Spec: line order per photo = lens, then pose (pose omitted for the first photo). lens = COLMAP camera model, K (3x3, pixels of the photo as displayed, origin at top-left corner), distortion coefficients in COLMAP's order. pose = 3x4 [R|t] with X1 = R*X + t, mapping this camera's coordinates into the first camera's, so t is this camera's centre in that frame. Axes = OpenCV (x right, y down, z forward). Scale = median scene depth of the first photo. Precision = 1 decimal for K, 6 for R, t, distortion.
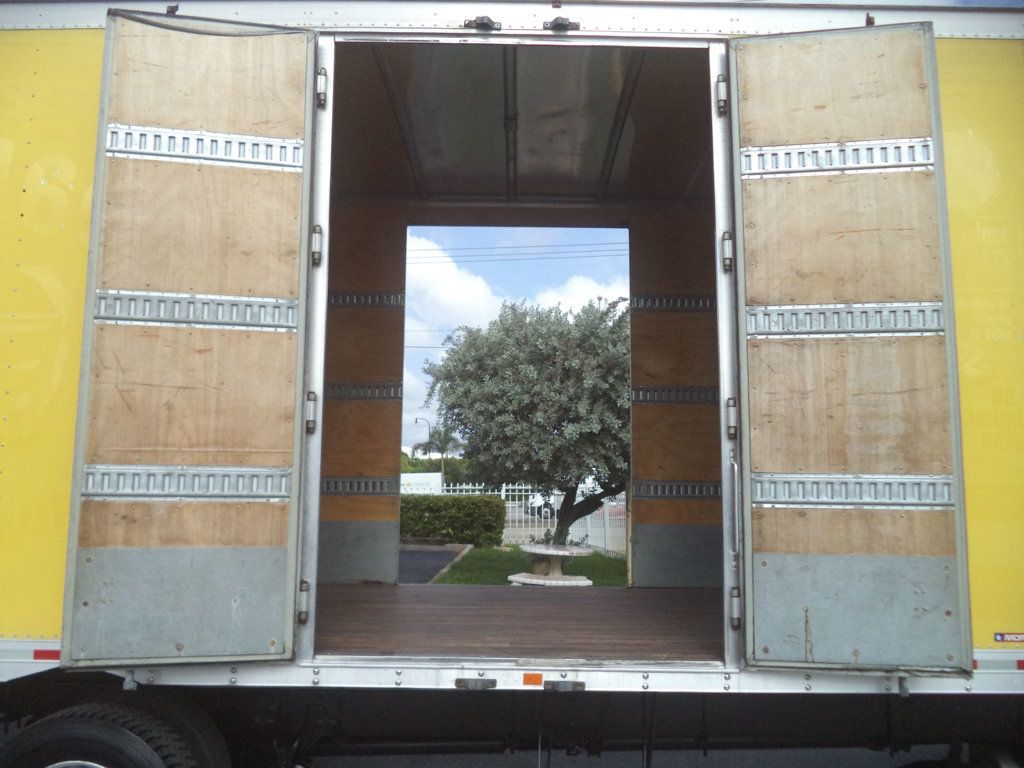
lens RADIAL K [[823.8, 0, 515.1], [0, 823.8, 384.0], [0, 0, 1]] dist [-0.006347, -0.007640]
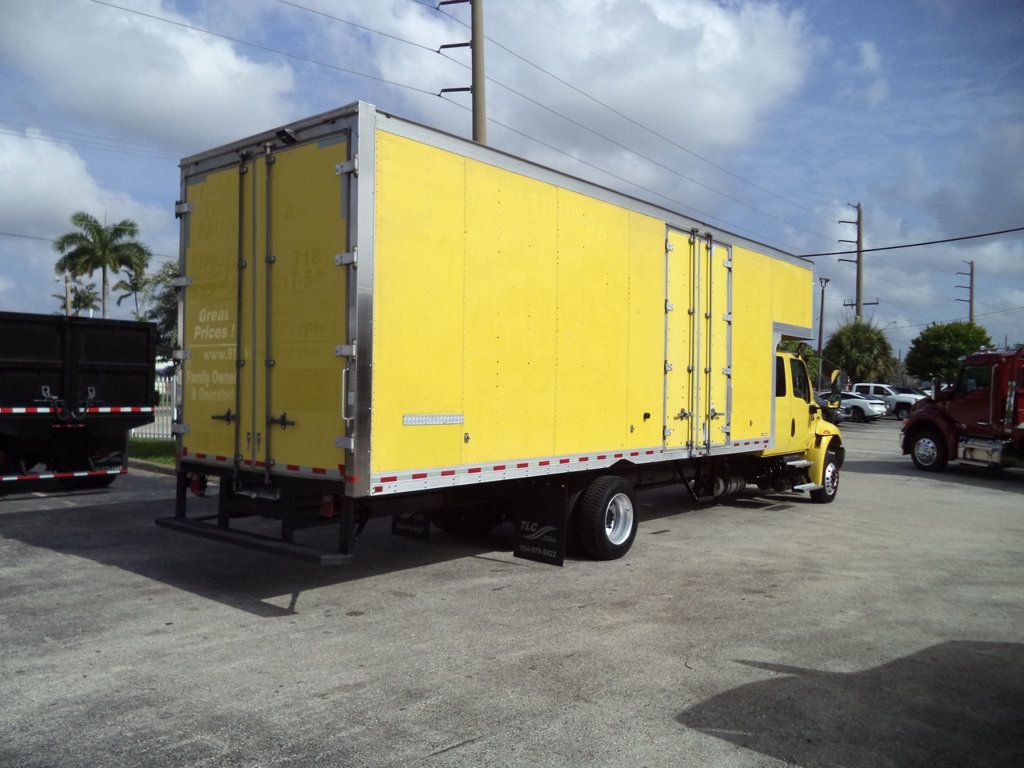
lens RADIAL K [[829.9, 0, 516.2], [0, 829.9, 386.2], [0, 0, 1]] dist [-0.009390, -0.014513]
pose [[0.639875, 0.002419, 0.768476, -2.840080], [-0.105657, 0.990775, 0.084858, -0.090750], [-0.761181, -0.135493, 0.634227, -0.437747]]
